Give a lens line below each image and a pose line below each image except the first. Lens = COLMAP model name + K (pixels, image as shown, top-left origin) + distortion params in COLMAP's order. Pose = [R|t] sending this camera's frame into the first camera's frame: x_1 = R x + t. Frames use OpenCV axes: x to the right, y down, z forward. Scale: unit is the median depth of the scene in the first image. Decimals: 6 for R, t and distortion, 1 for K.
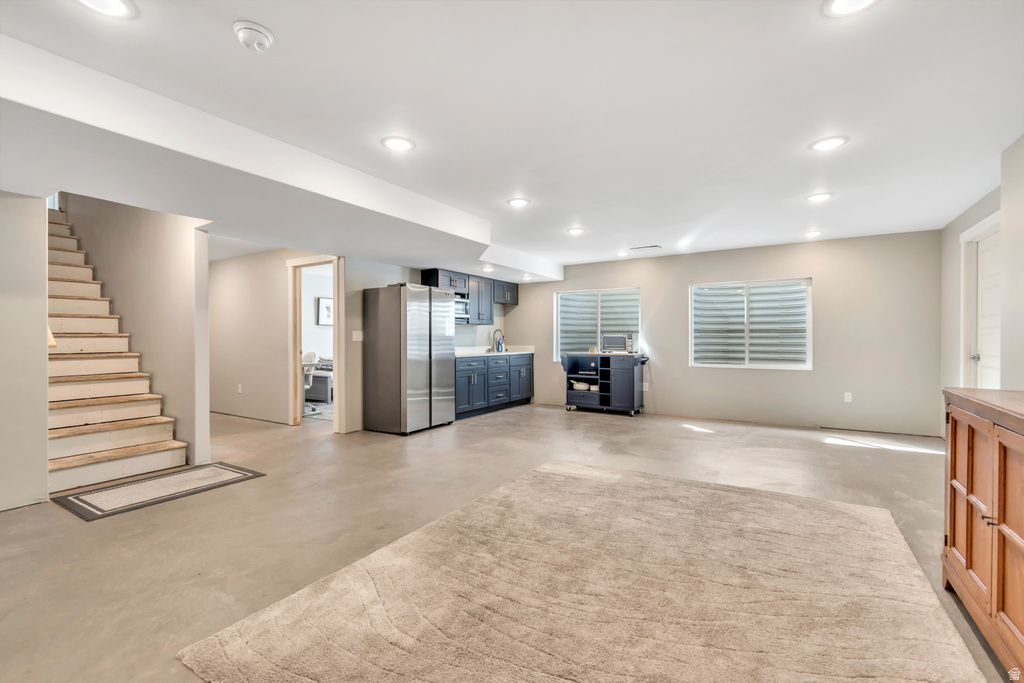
lens RADIAL K [[453.6, 0, 513.3], [0, 453.6, 336.8], [0, 0, 1]] dist [0.004949, -0.001127]
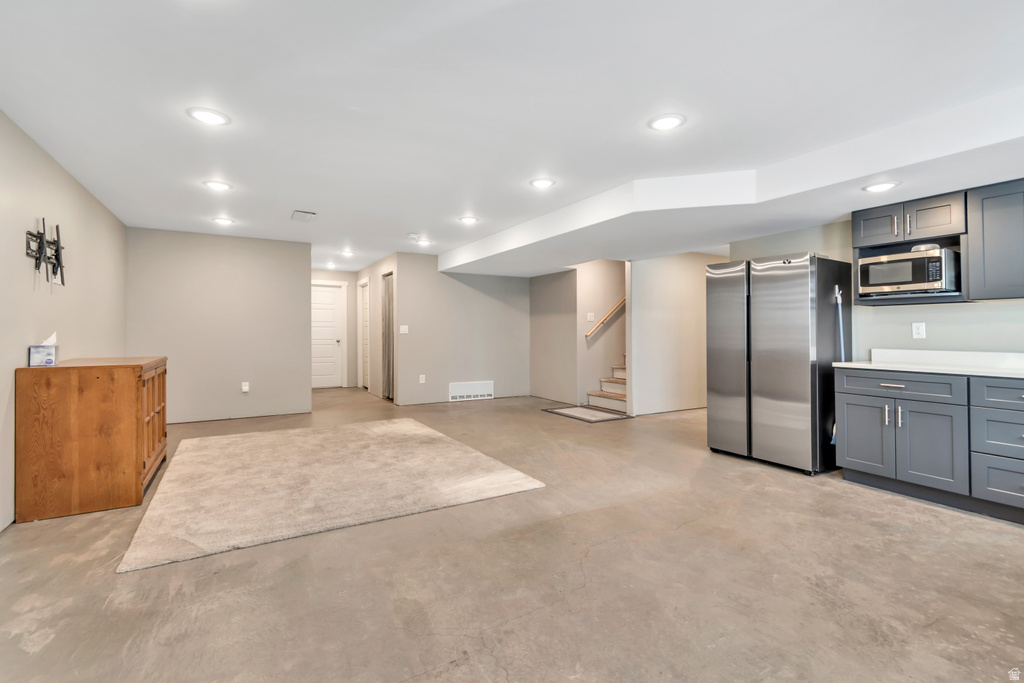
lens RADIAL K [[453.6, 0, 514.2], [0, 453.6, 332.9], [0, 0, 1]] dist [0.004949, -0.001127]
pose [[-0.463357, 0.003133, -0.886166, 0.490001], [0.002783, 0.999994, 0.002081, 0.001549], [0.886167, -0.001502, -0.463363, 0.791775]]
